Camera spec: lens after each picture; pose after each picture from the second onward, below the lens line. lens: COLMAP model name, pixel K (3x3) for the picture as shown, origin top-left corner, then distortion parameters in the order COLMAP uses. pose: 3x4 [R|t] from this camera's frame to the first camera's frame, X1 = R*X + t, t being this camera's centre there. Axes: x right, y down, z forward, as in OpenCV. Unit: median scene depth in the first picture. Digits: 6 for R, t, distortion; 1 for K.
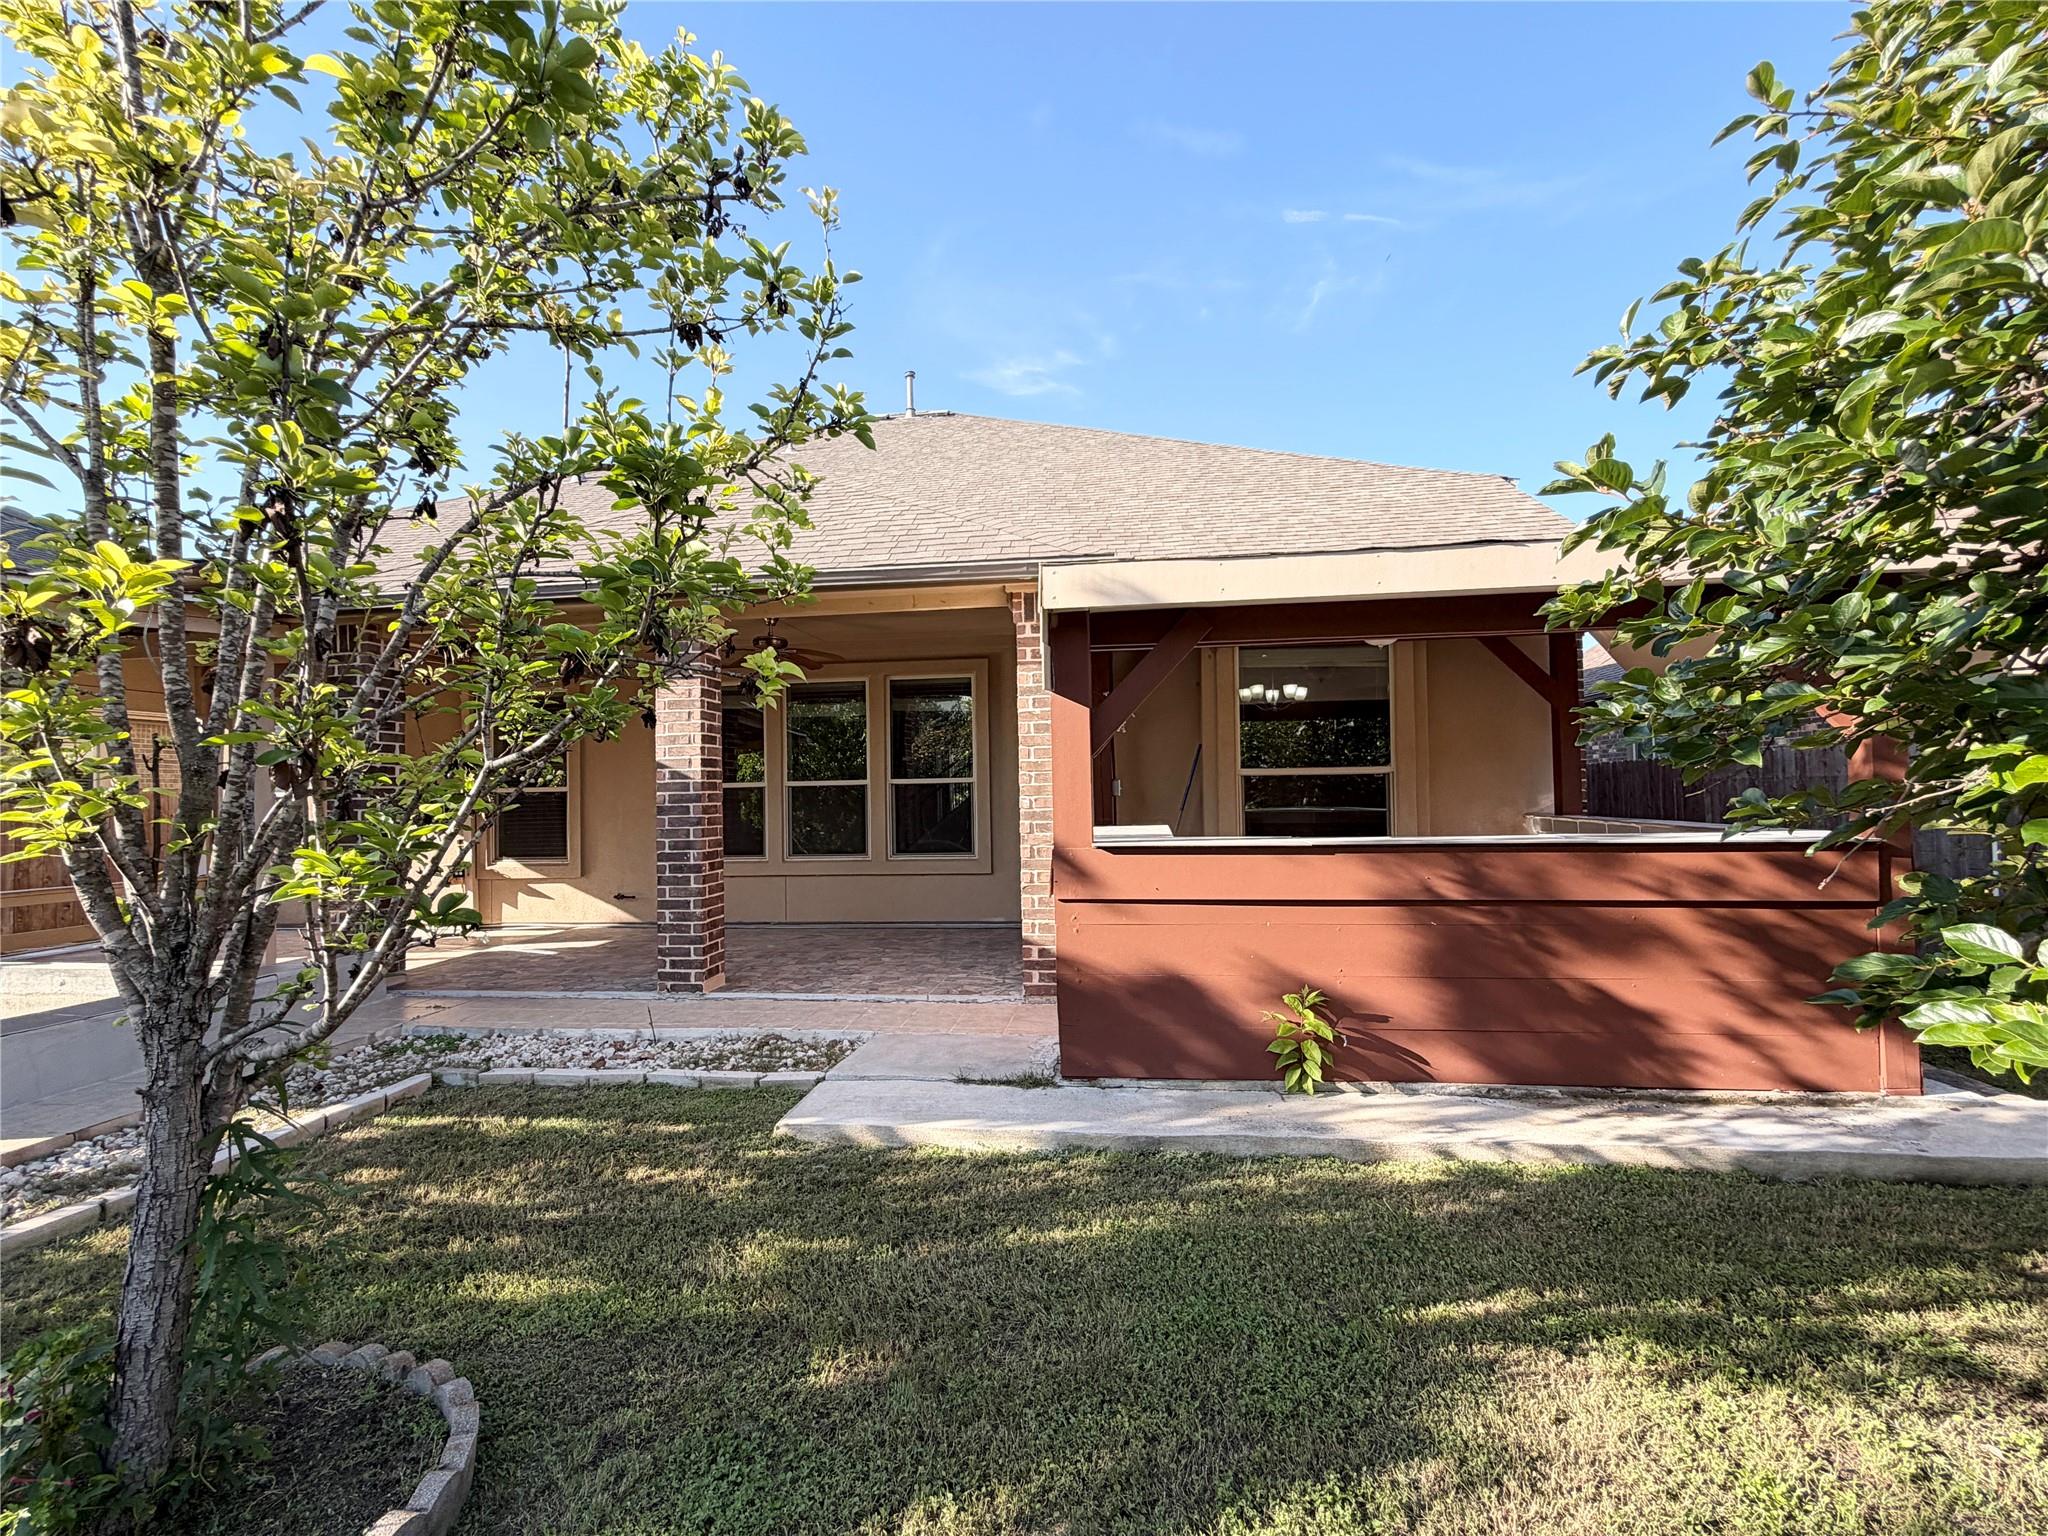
lens RADIAL K [[925.6, 0, 1024.0], [0, 925.6, 768.0], [0, 0, 1]] dist [0.000821, -0.000051]
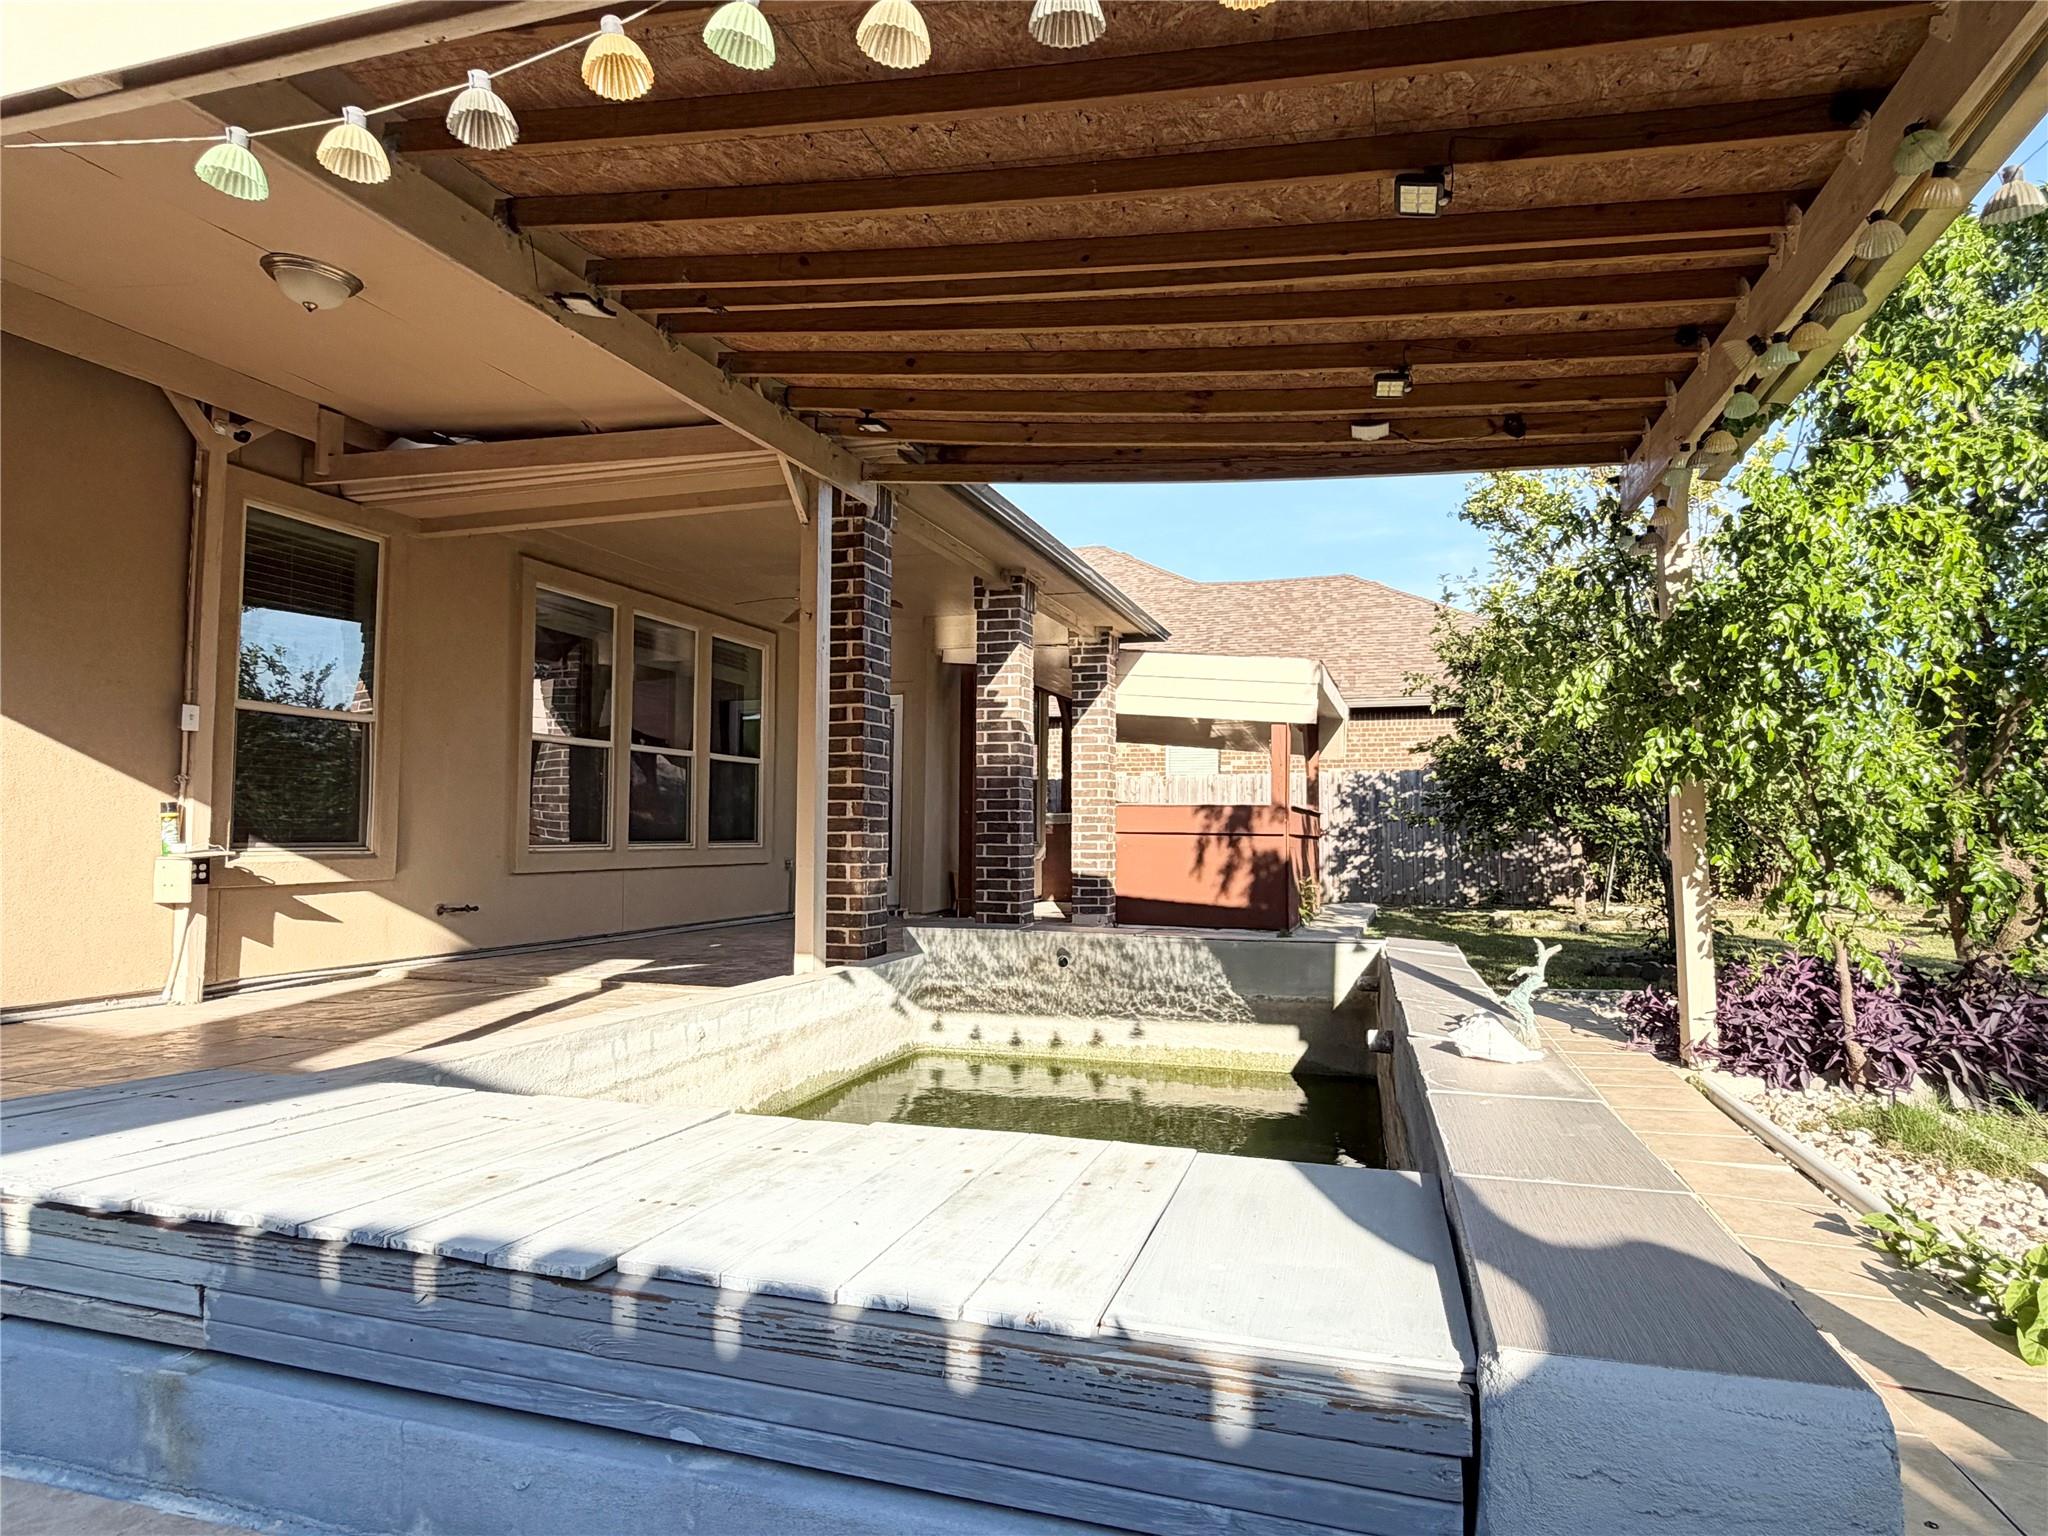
lens RADIAL K [[1215.0, 0, 1024.0], [0, 1215.0, 768.0], [0, 0, 1]] dist [0.001106, 0.000915]
pose [[0.138451, 0.071430, 0.987790, -1.141009], [-0.113683, 0.991949, -0.055797, 0.049804], [-0.983823, -0.104570, 0.145456, 0.530456]]
